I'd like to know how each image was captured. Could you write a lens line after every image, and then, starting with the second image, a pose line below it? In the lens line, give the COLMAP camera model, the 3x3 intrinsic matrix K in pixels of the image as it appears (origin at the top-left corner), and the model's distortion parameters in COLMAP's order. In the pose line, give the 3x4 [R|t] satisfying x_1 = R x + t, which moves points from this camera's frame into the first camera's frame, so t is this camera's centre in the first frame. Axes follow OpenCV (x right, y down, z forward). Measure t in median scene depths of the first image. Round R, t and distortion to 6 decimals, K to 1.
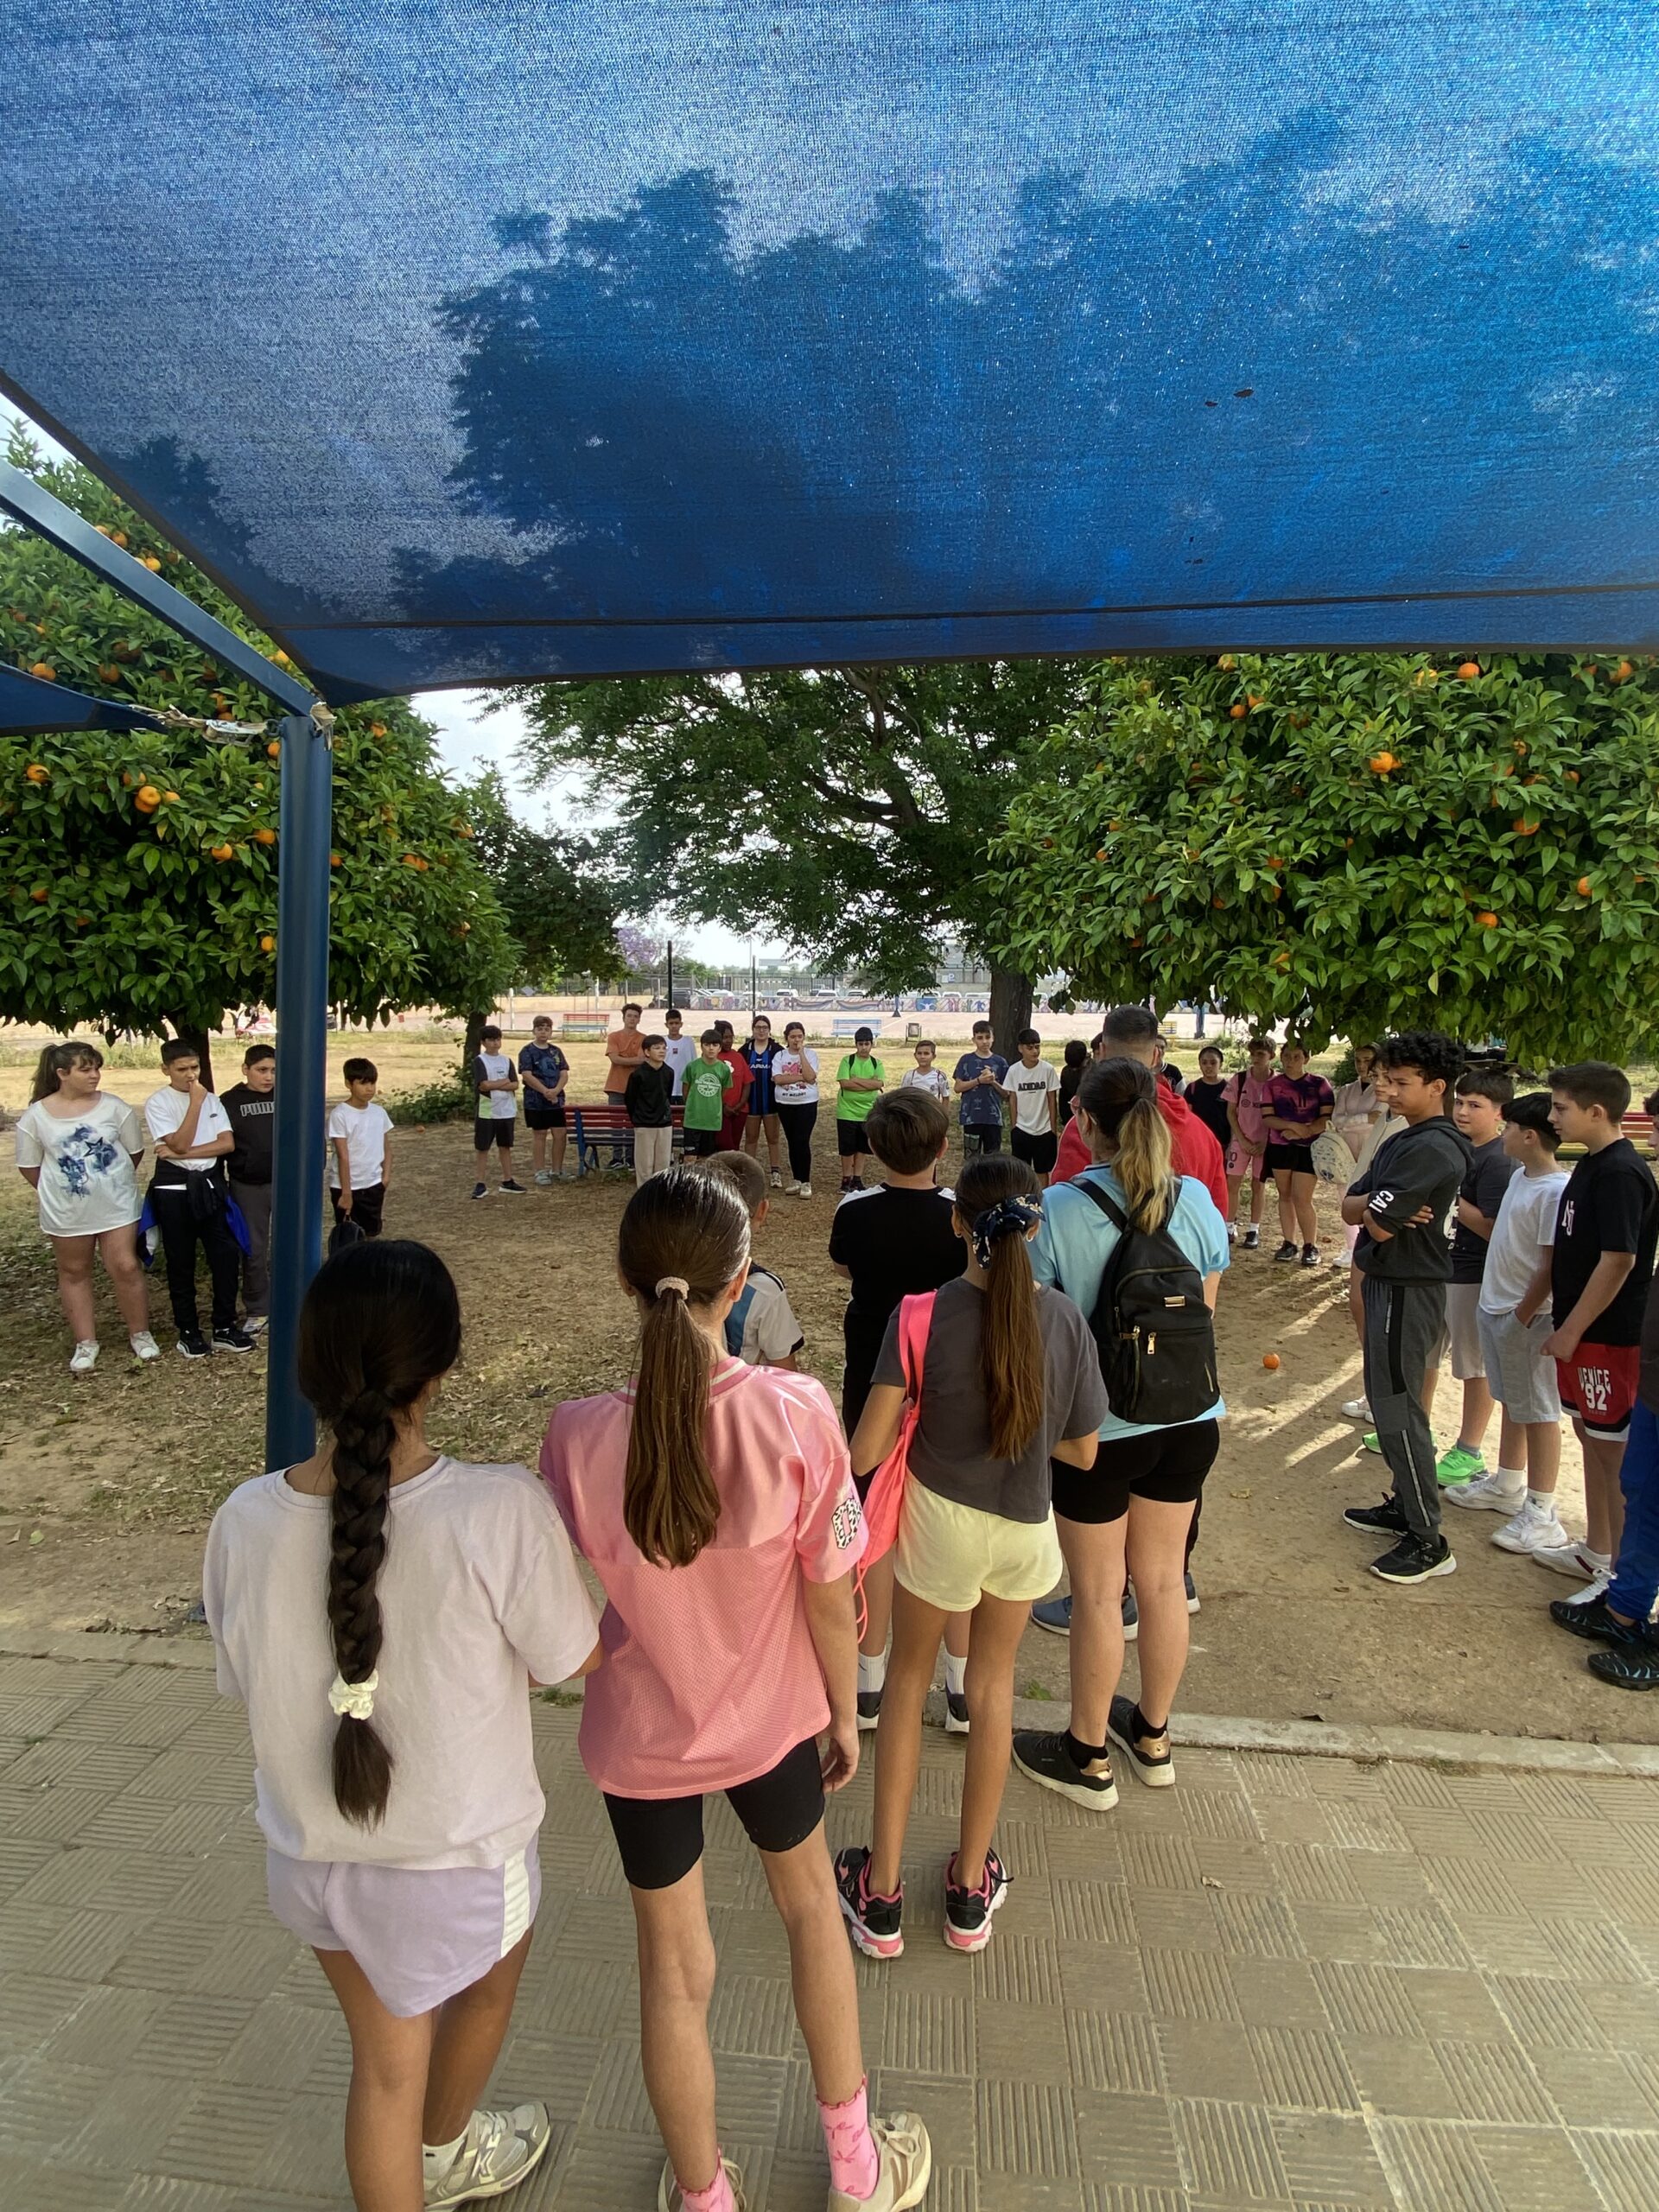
lens RADIAL K [[1119.2, 0, 829.5], [0, 1119.2, 1106.0], [0, 0, 1]] dist [0.000584, -0.000049]
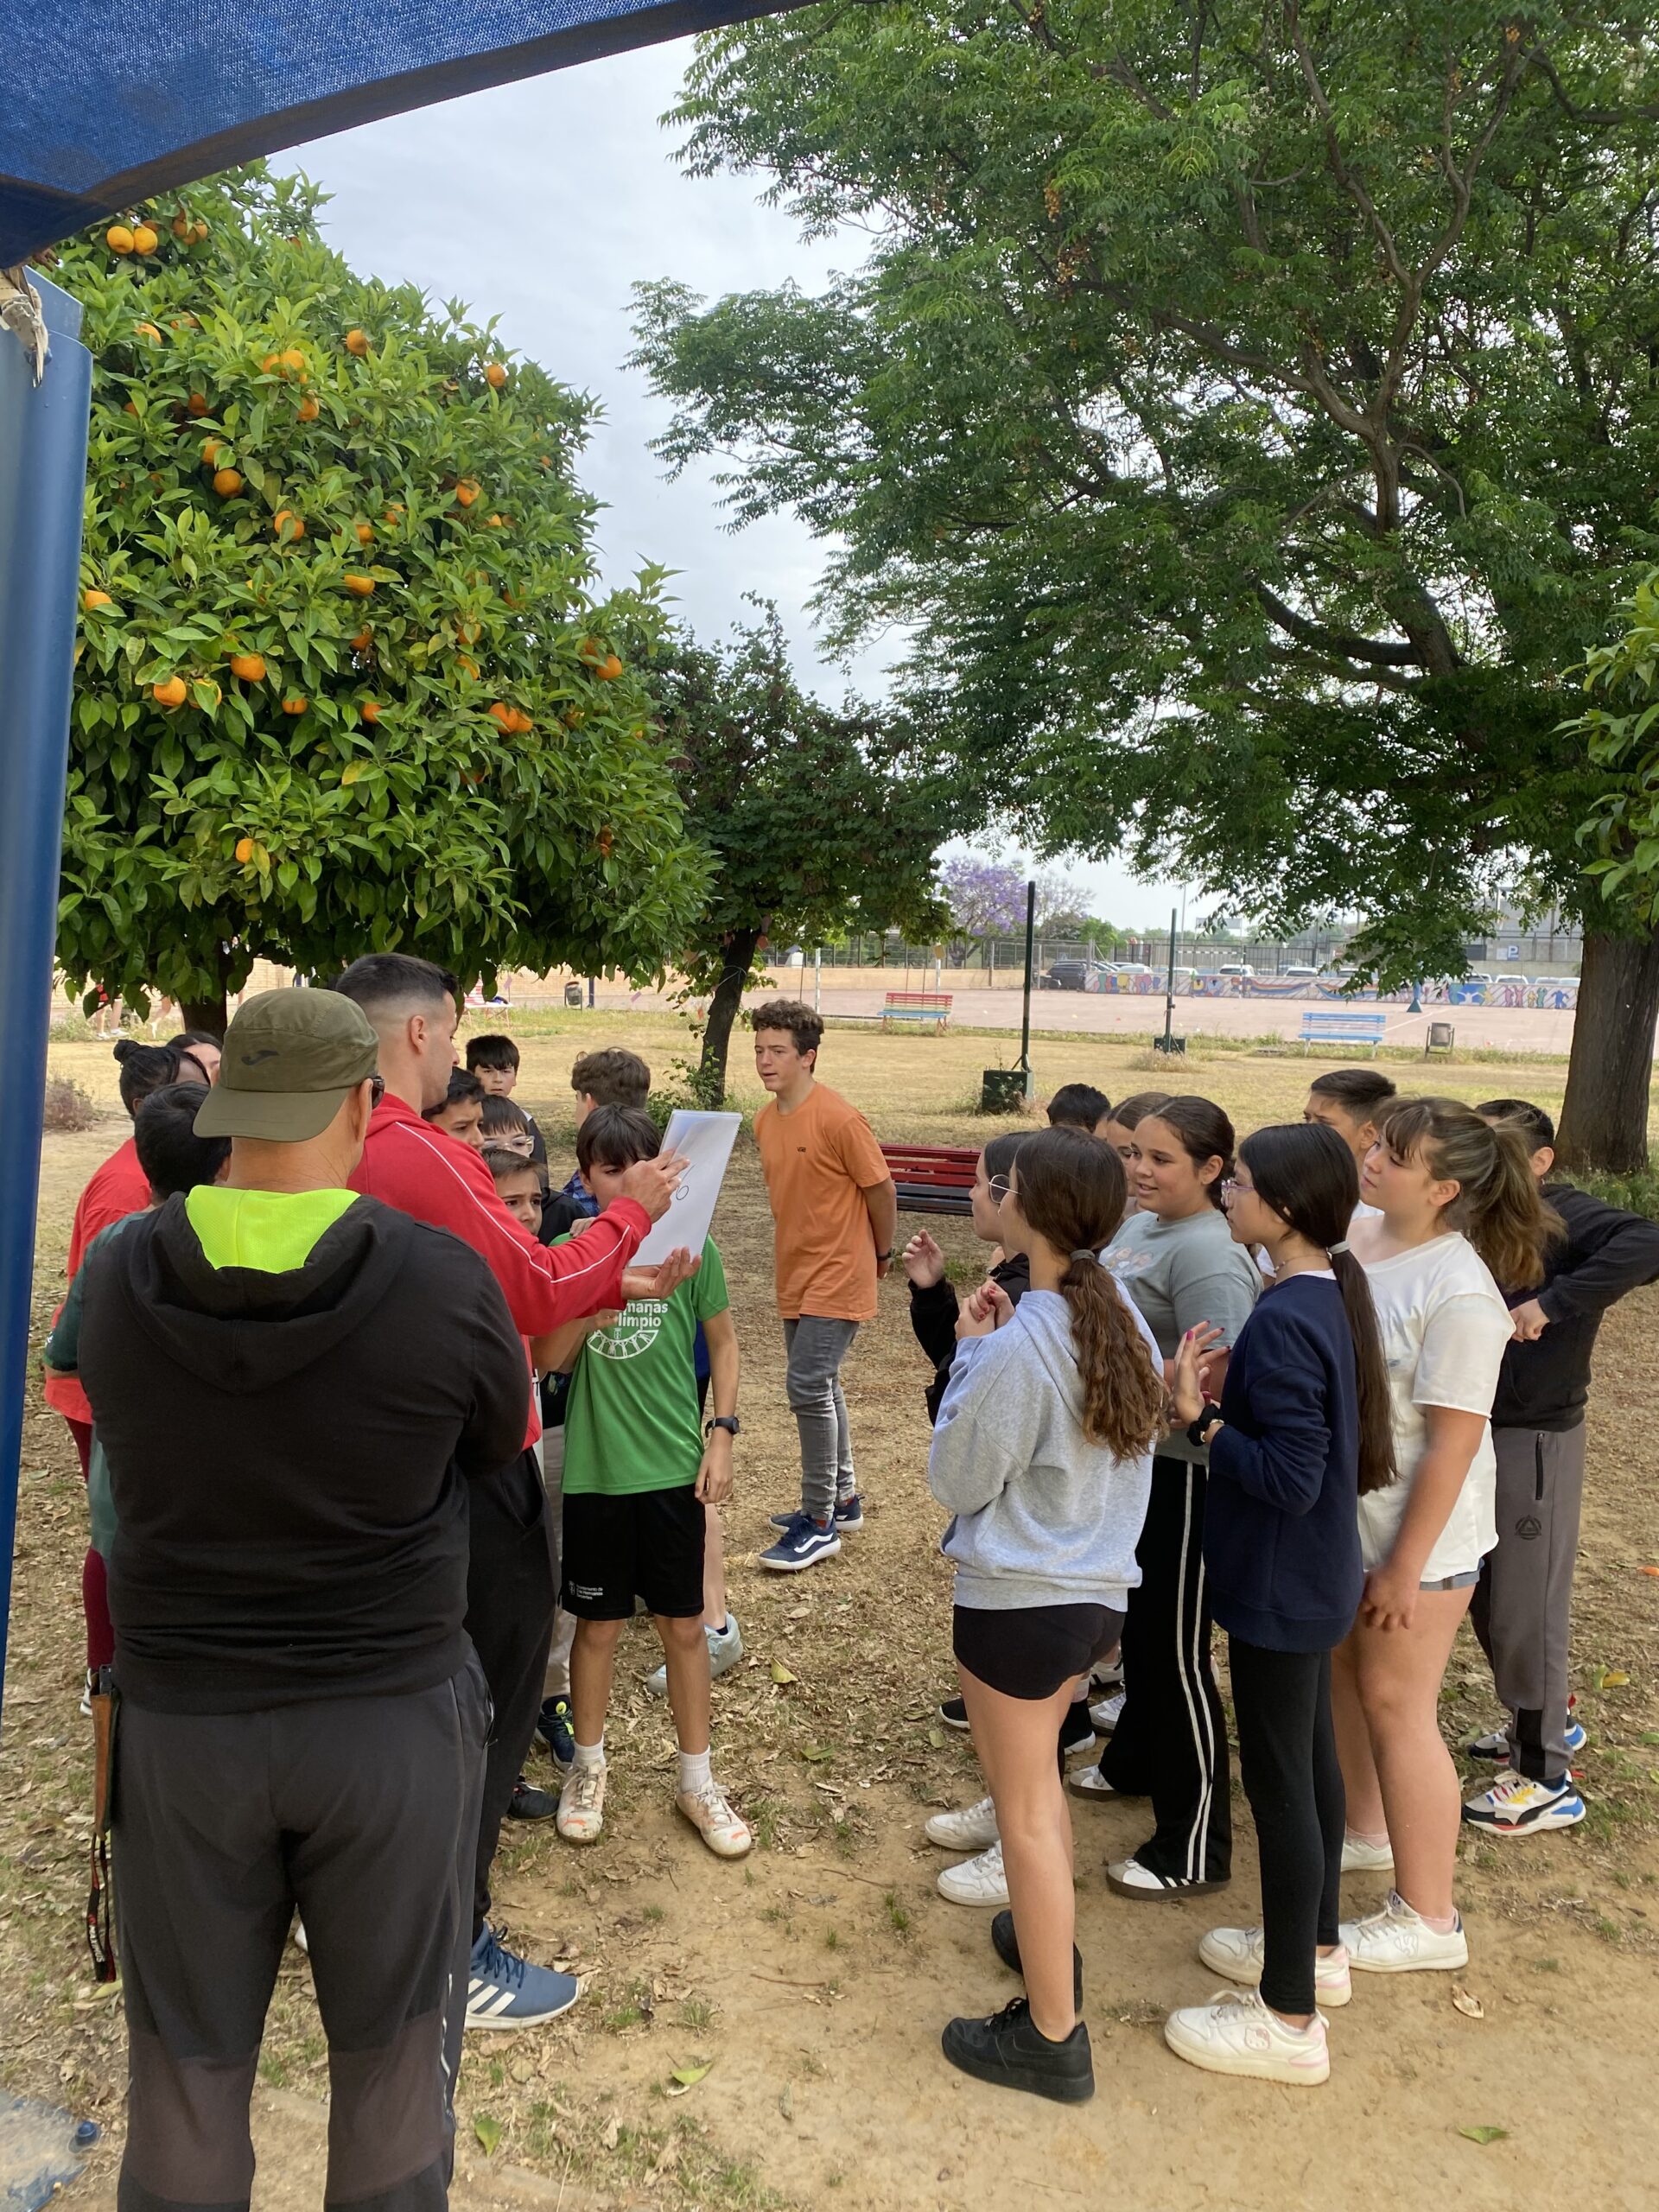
lens RADIAL K [[1656.9, 0, 829.5], [0, 1656.9, 1106.0], [0, 0, 1]] dist [0.031798, -0.002451]
pose [[0.961007, 0.045146, -0.272815, 0.020645], [-0.049872, 0.998701, -0.010412, -0.010064], [0.271990, 0.023612, 0.962010, 0.143005]]
